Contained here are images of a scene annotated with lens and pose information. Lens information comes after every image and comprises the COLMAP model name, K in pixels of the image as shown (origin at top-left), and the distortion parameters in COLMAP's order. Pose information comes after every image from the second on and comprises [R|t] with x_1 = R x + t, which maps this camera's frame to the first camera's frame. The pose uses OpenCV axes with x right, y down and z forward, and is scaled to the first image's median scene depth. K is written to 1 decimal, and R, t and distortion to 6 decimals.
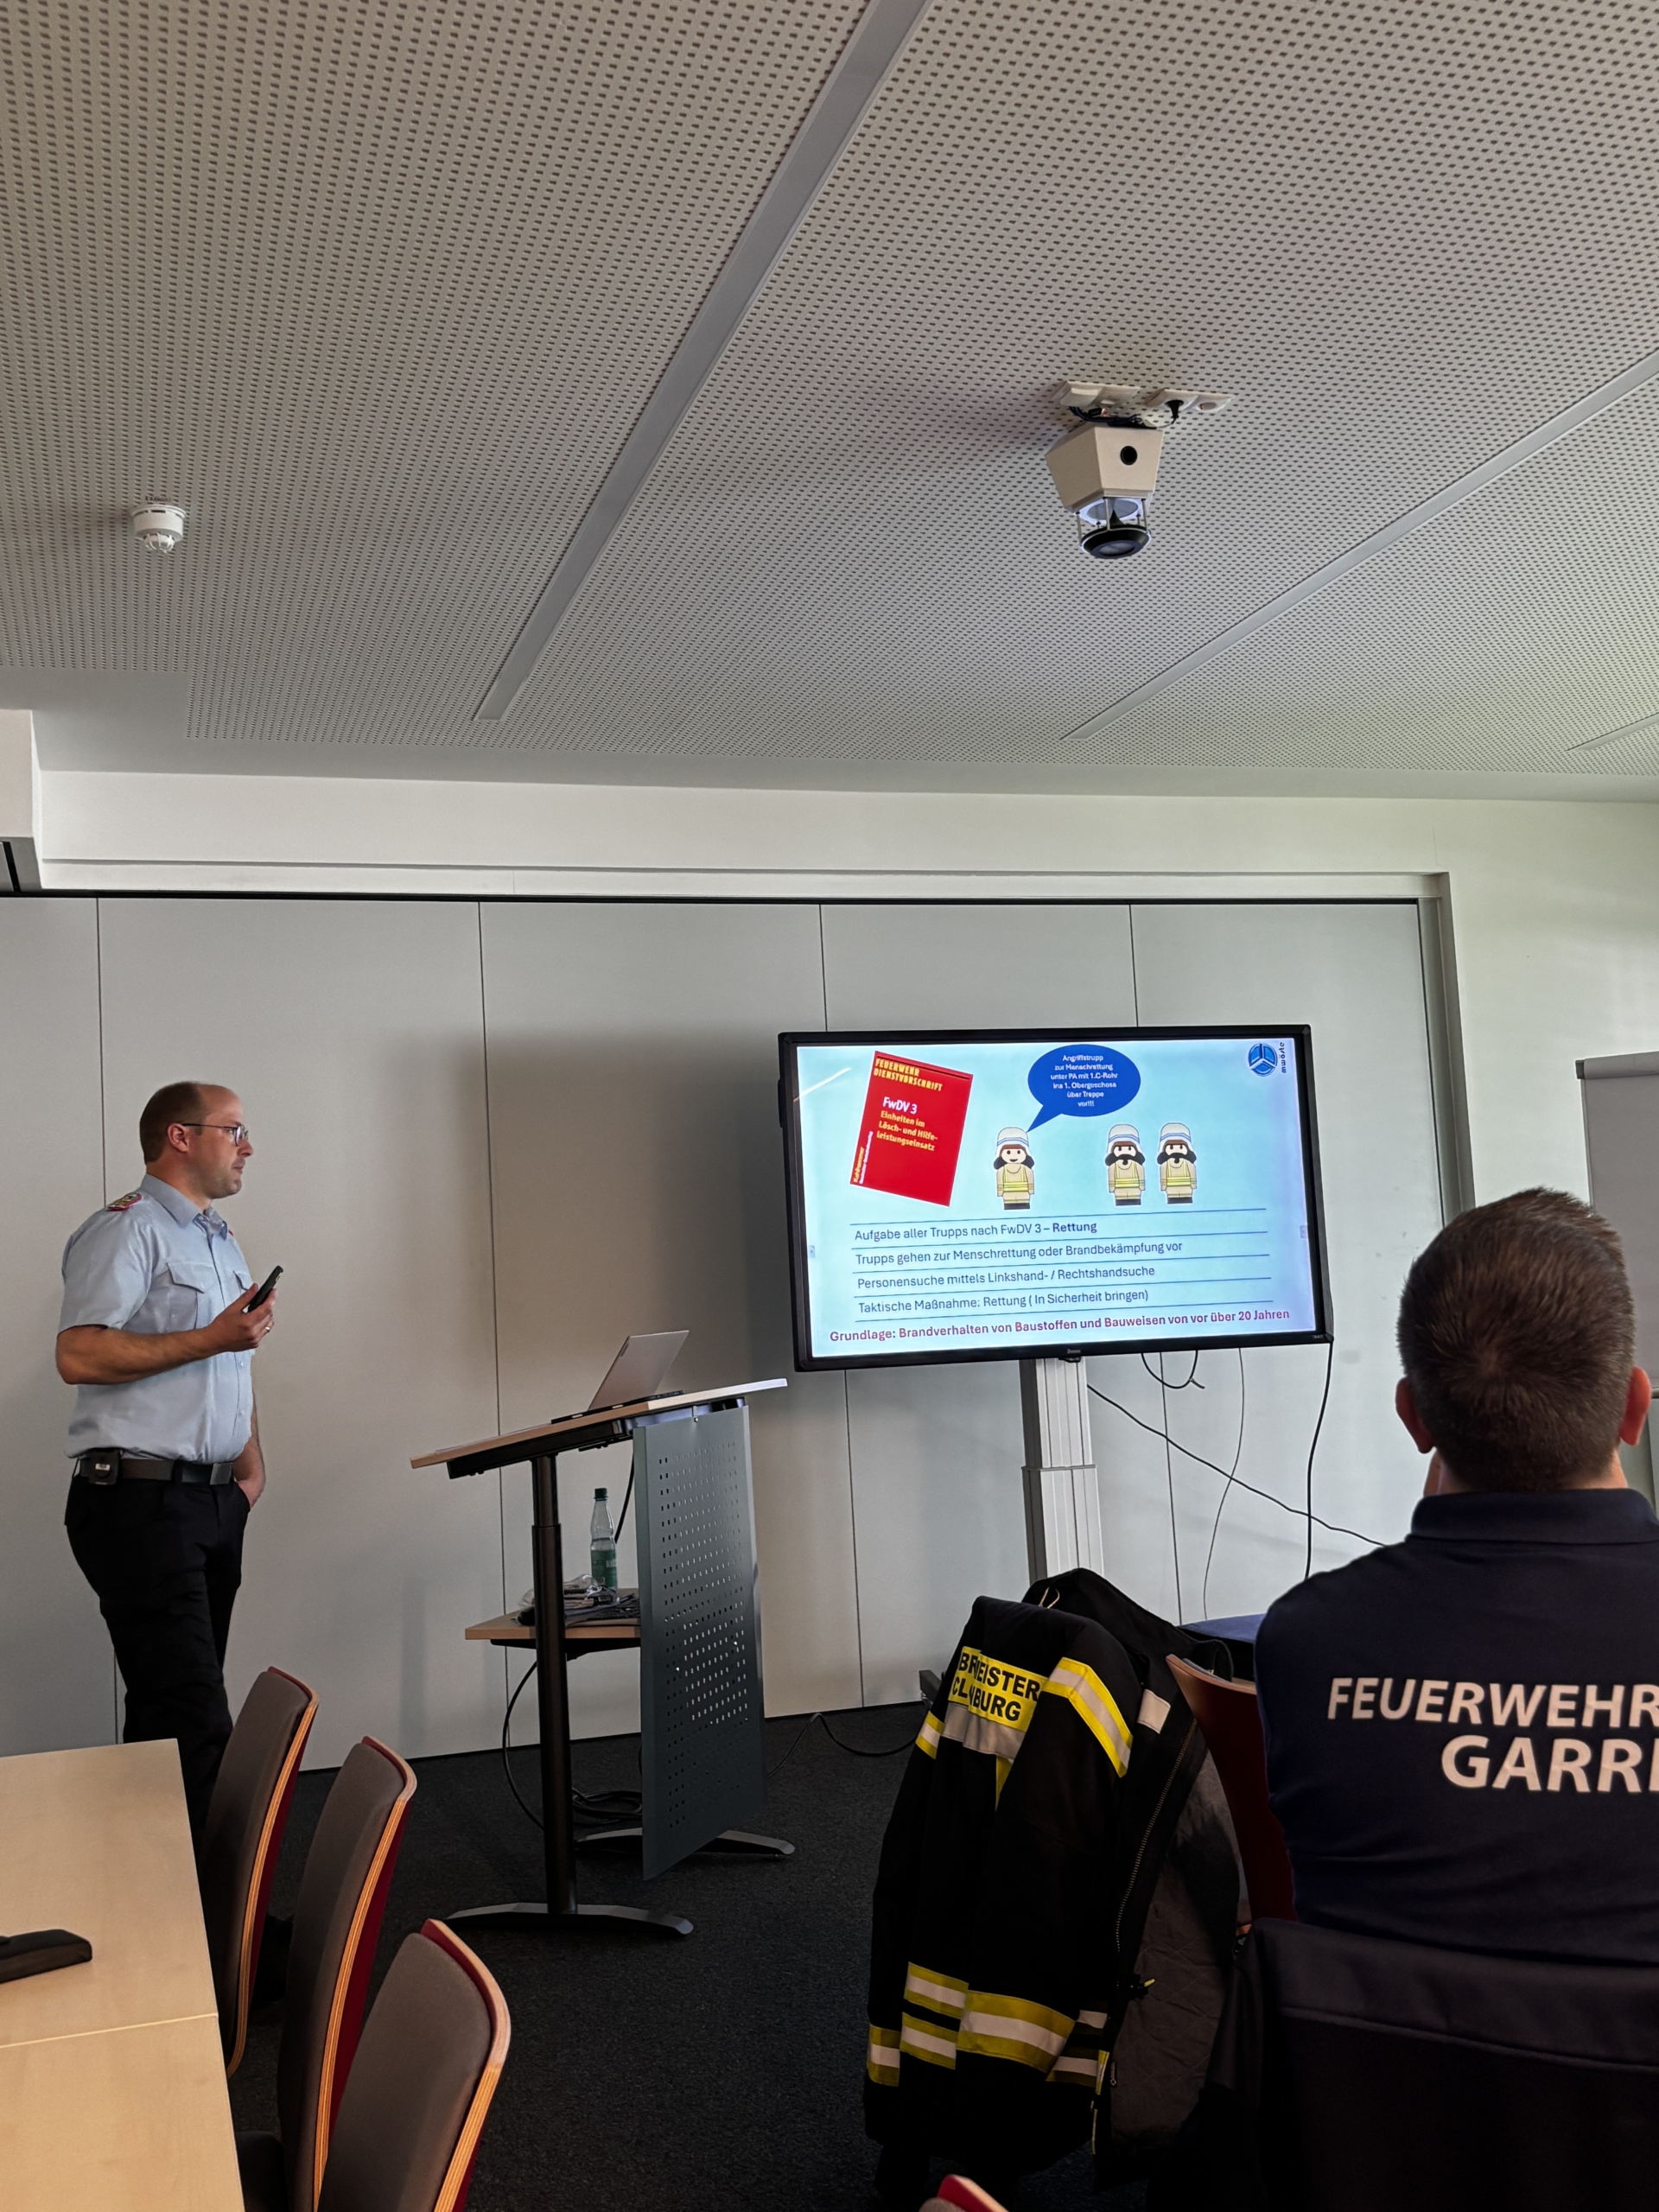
lens RADIAL K [[2146.2, 0, 829.5], [0, 2146.2, 1106.0], [0, 0, 1]] dist [0.104779, -0.006400]
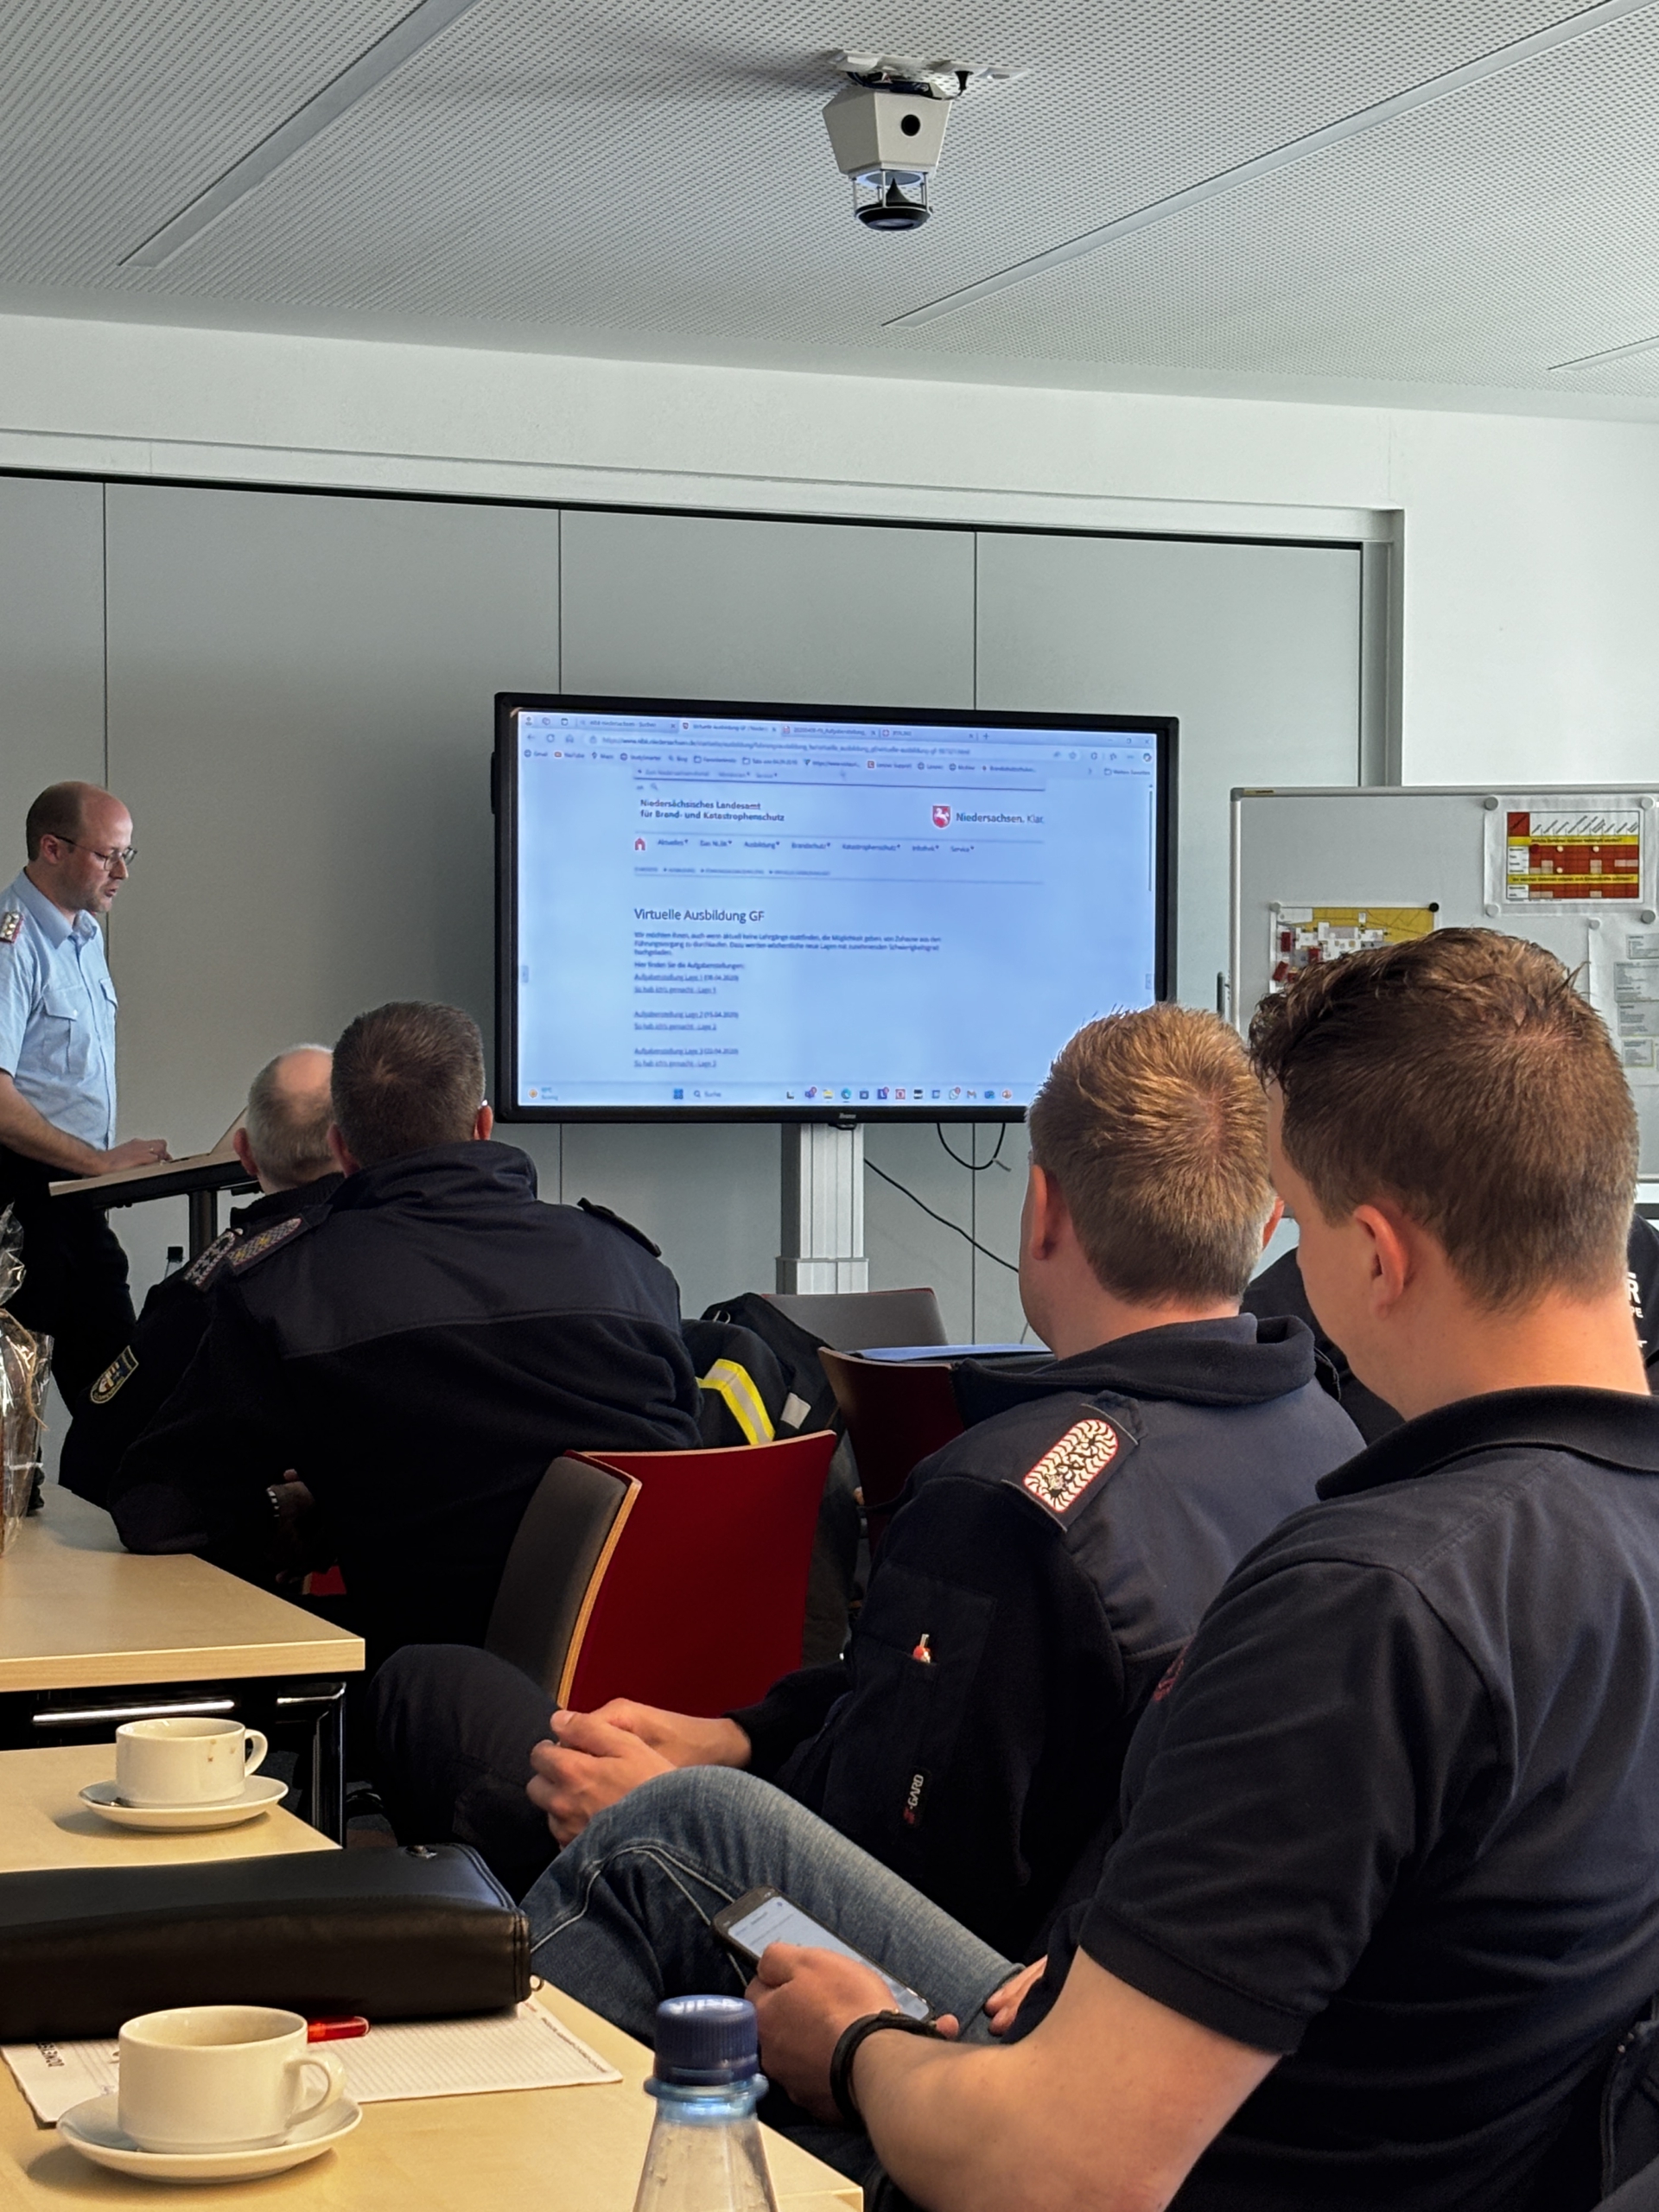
lens RADIAL K [[4023.0, 0, 829.5], [0, 4023.0, 1106.0], [0, 0, 1]] dist [0.237116, -0.130348]
pose [[0.996384, 0.054742, 0.064980, 0.015457], [-0.061250, 0.992815, 0.102799, -0.065823], [-0.058885, -0.106408, 0.992577, -0.741531]]
